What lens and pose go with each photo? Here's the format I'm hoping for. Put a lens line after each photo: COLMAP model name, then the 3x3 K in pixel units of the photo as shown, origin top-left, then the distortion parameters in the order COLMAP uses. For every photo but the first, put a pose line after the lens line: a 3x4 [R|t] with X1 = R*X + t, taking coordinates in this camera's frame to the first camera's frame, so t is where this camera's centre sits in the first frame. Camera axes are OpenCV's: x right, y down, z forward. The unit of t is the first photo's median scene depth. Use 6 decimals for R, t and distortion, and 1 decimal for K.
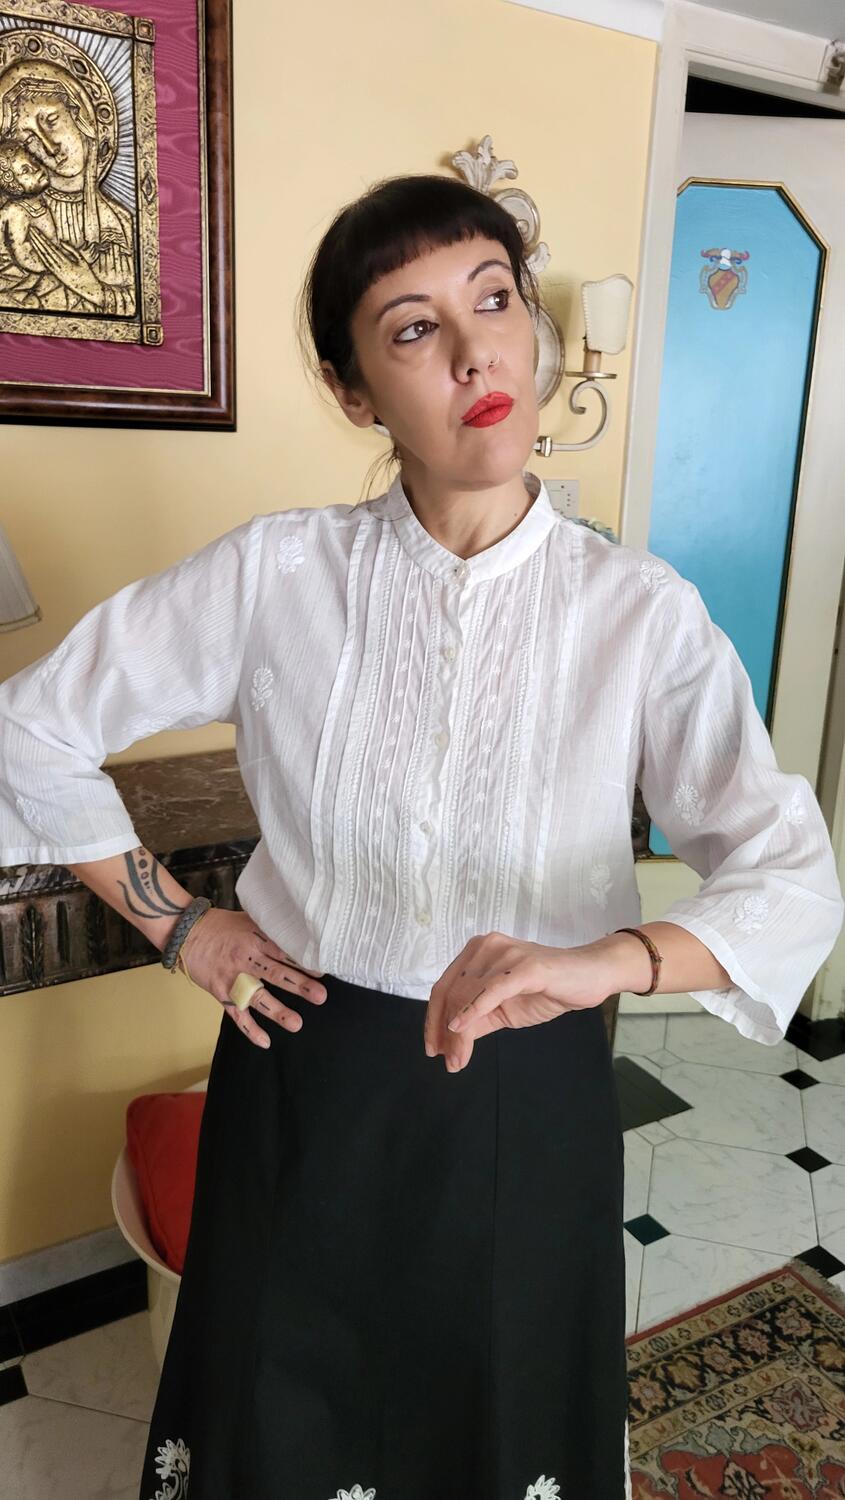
lens RADIAL K [[1133.6, 0, 422.5], [0, 1133.6, 750.0], [0, 0, 1]] dist [-0.006080, -0.007736]
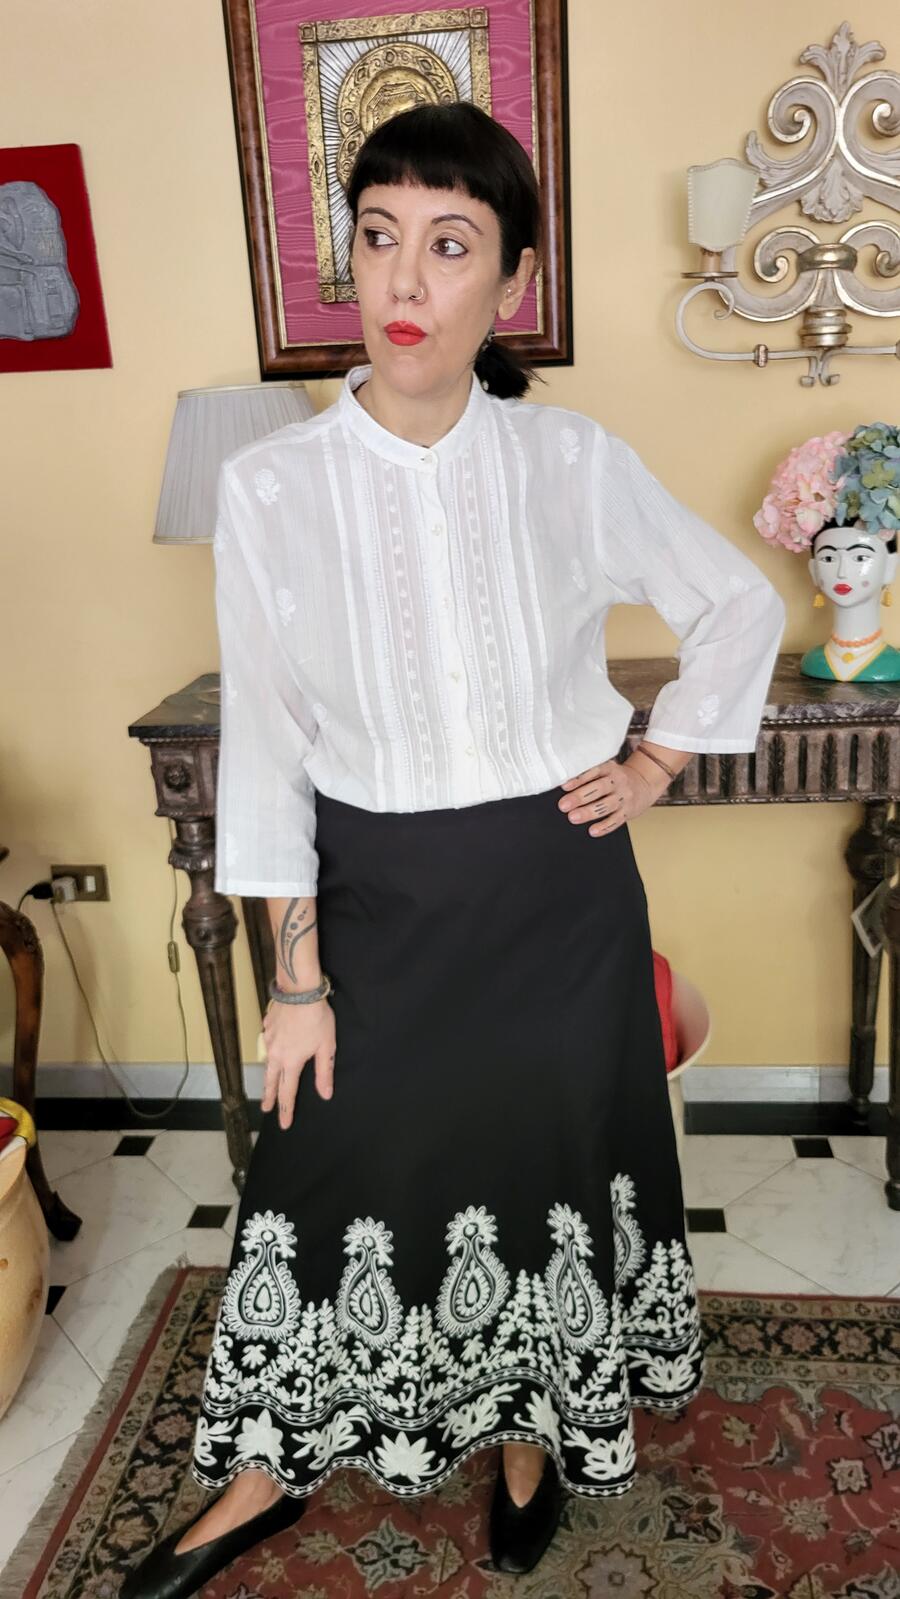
lens RADIAL K [[1208.5, 0, 450.0], [0, 1208.5, 799.5], [0, 0, 1]] dist [-0.006080, -0.007736]
pose [[0.794200, 0.129080, -0.593789, 0.573622], [-0.085717, 0.991205, 0.100824, 0.036591], [0.601580, -0.029176, 0.798279, -0.028454]]
